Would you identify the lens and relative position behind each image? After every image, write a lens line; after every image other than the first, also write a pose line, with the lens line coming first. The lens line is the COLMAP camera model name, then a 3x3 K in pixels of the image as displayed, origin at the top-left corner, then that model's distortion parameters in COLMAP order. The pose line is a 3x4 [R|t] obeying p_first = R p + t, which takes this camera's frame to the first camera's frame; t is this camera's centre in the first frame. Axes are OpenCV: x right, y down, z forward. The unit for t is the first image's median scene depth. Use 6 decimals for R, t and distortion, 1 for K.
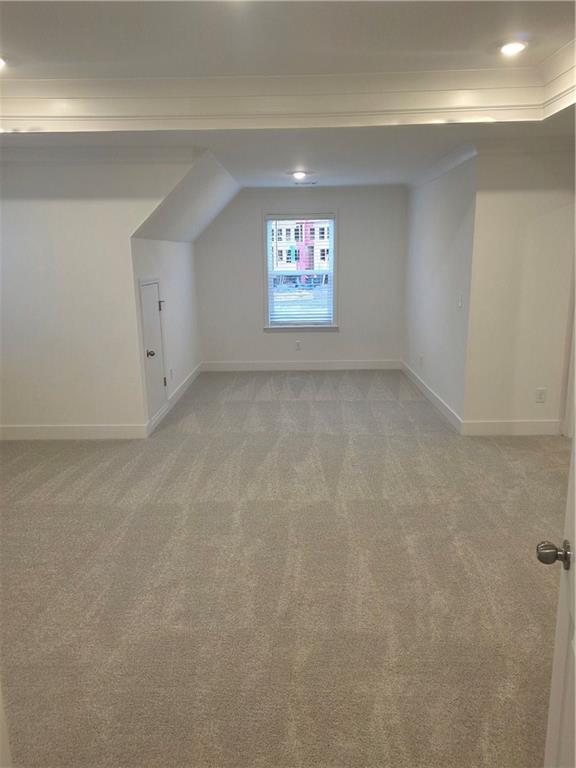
lens RADIAL K [[571.9, 0, 288.0], [0, 571.9, 384.0], [0, 0, 1]] dist [0.008770, -0.000824]
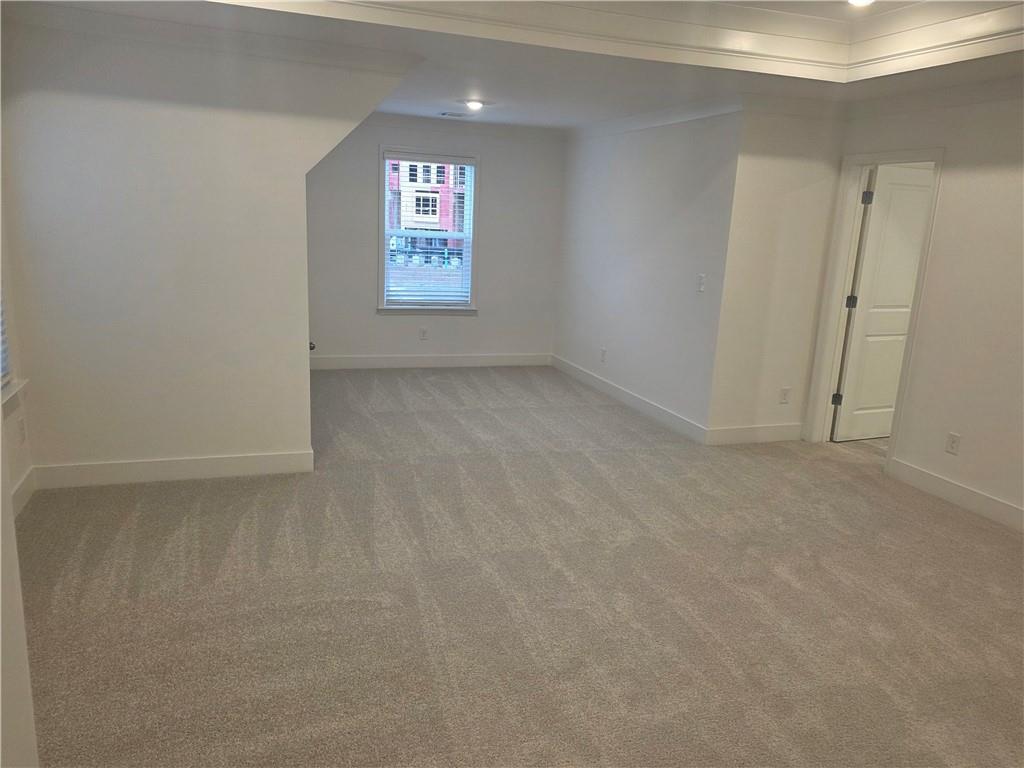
lens RADIAL K [[766.8, 0, 515.0], [0, 766.8, 391.0], [0, 0, 1]] dist [0.002021, 0.003846]
pose [[0.935977, -0.020606, 0.351458, -0.342323], [0.016179, 0.999749, 0.015527, -0.010593], [-0.351690, -0.008847, 0.936075, 0.057561]]
